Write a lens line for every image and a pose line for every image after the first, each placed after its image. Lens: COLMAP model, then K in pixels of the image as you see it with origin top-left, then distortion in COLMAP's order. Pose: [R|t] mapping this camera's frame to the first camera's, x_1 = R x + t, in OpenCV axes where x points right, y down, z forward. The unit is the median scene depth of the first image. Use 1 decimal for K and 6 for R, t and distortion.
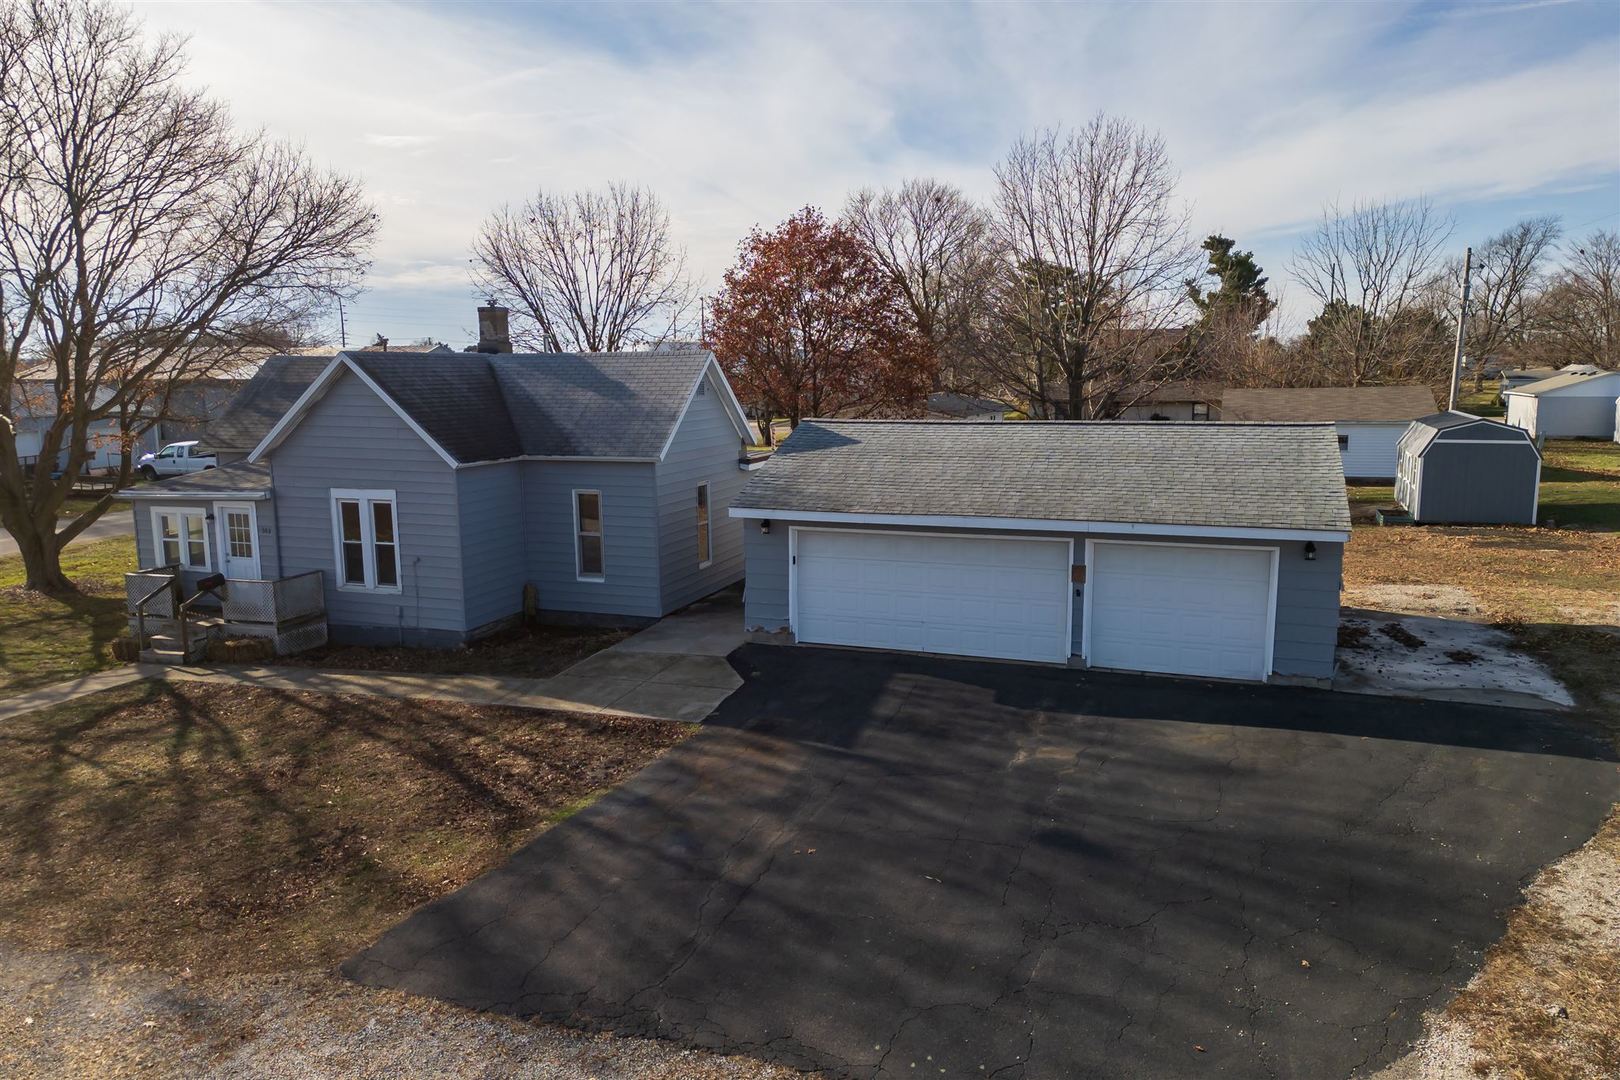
lens RADIAL K [[1157.8, 0, 814.4], [0, 1157.8, 535.3], [0, 0, 1]] dist [0.045599, 0.000523]
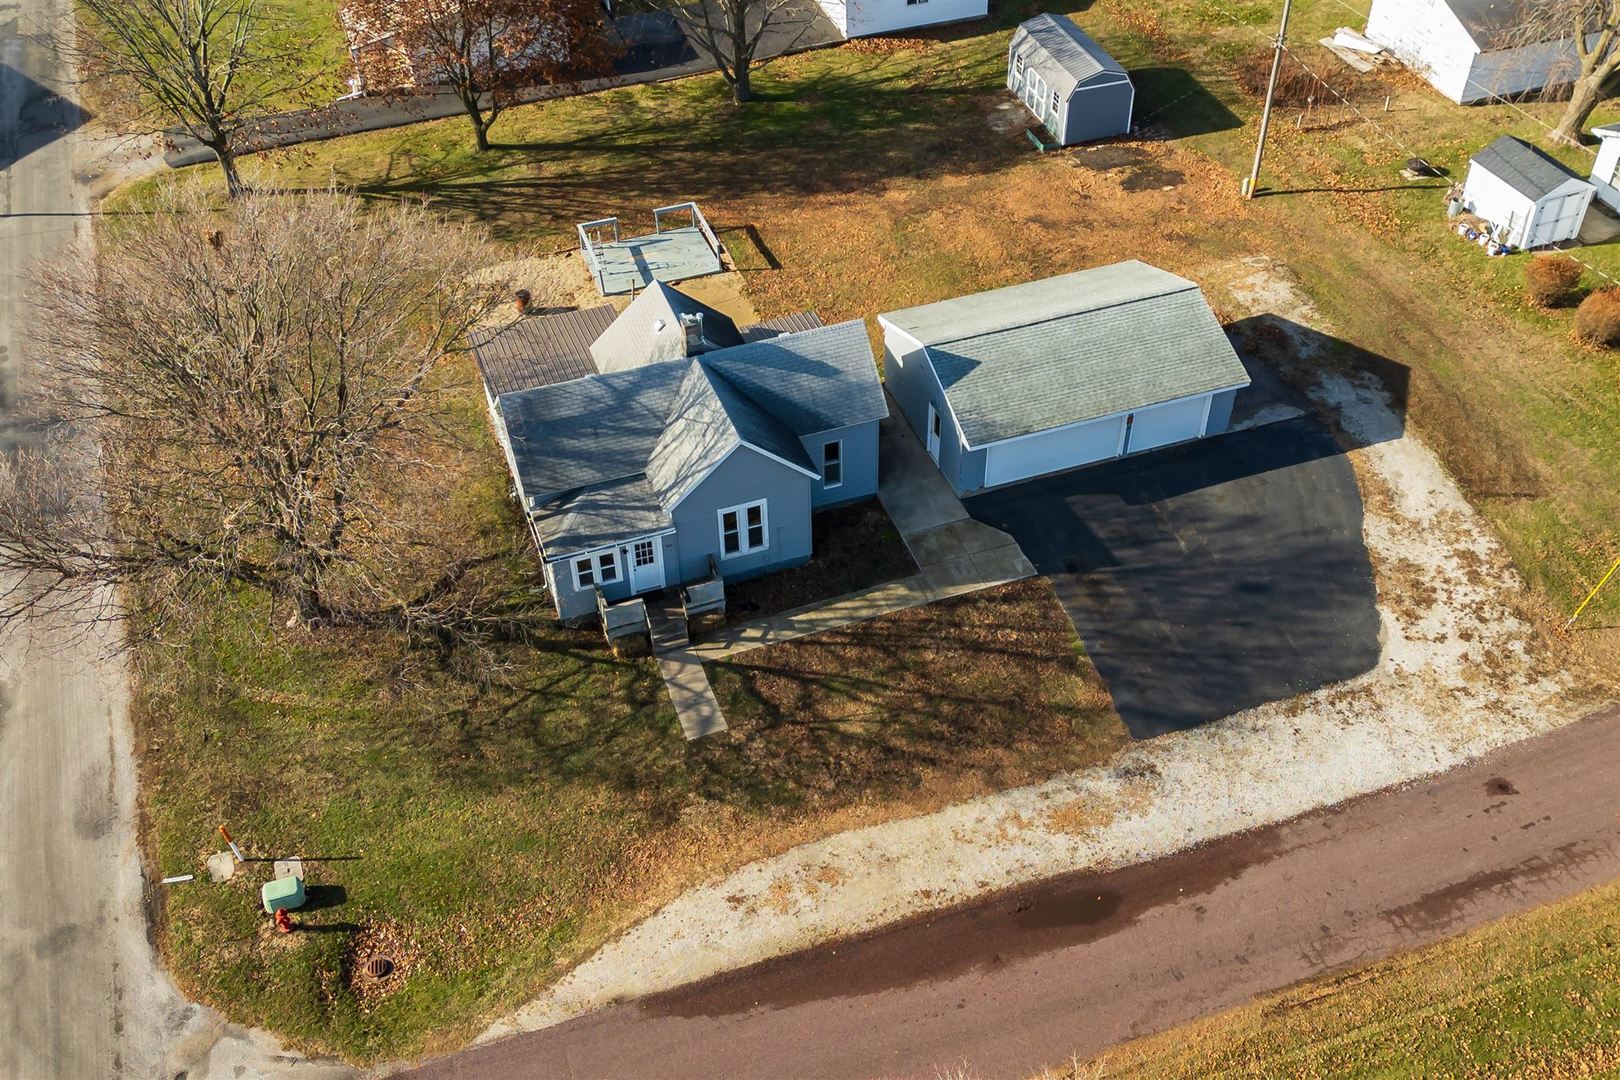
lens RADIAL K [[1647.2, 0, 808.0], [0, 1647.2, 543.1], [0, 0, 1]] dist [0.048348, 0.000000]
pose [[0.778269, -0.418790, 0.467880, -1.534712], [0.103916, 0.820738, 0.561774, -1.369420], [-0.619272, -0.388591, 0.682275, -0.640070]]
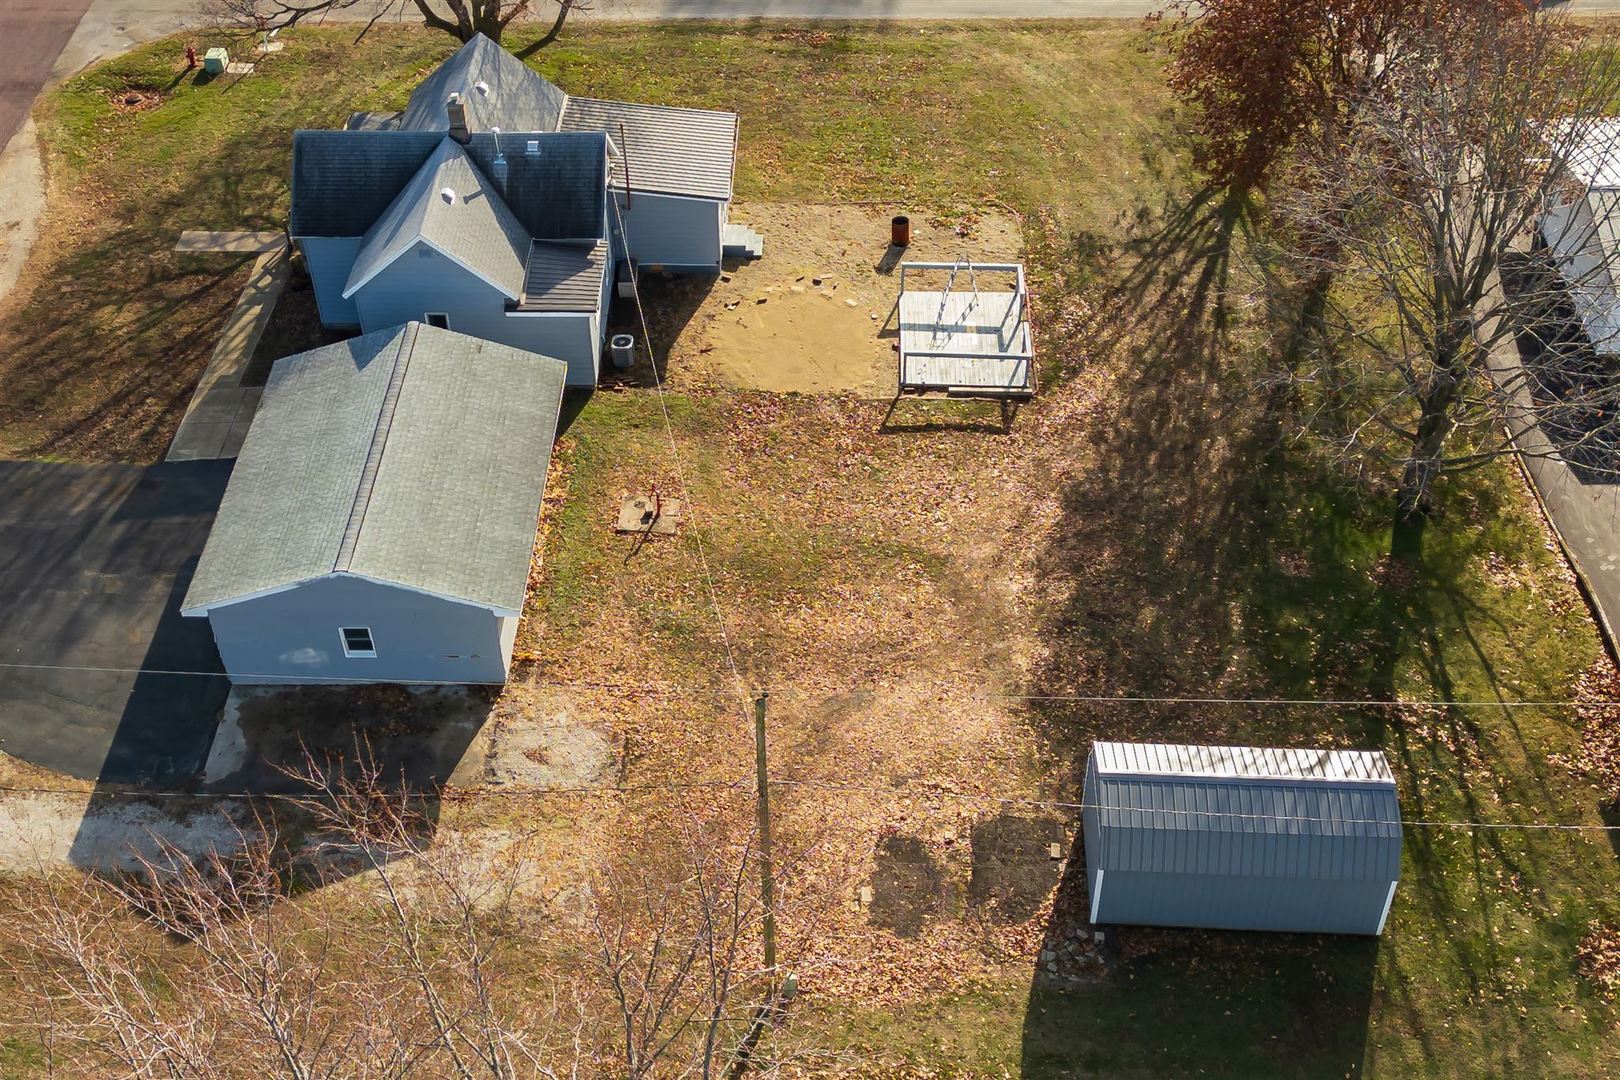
lens RADIAL K [[1981.3, 0, 809.8], [0, 1981.3, 538.9], [0, 0, 1]] dist [0.064529, 0.000000]
pose [[0.316222, 0.631446, -0.708011, 2.147298], [-0.138848, 0.769077, 0.623893, -1.614599], [0.938469, -0.098982, 0.330874, 0.750419]]
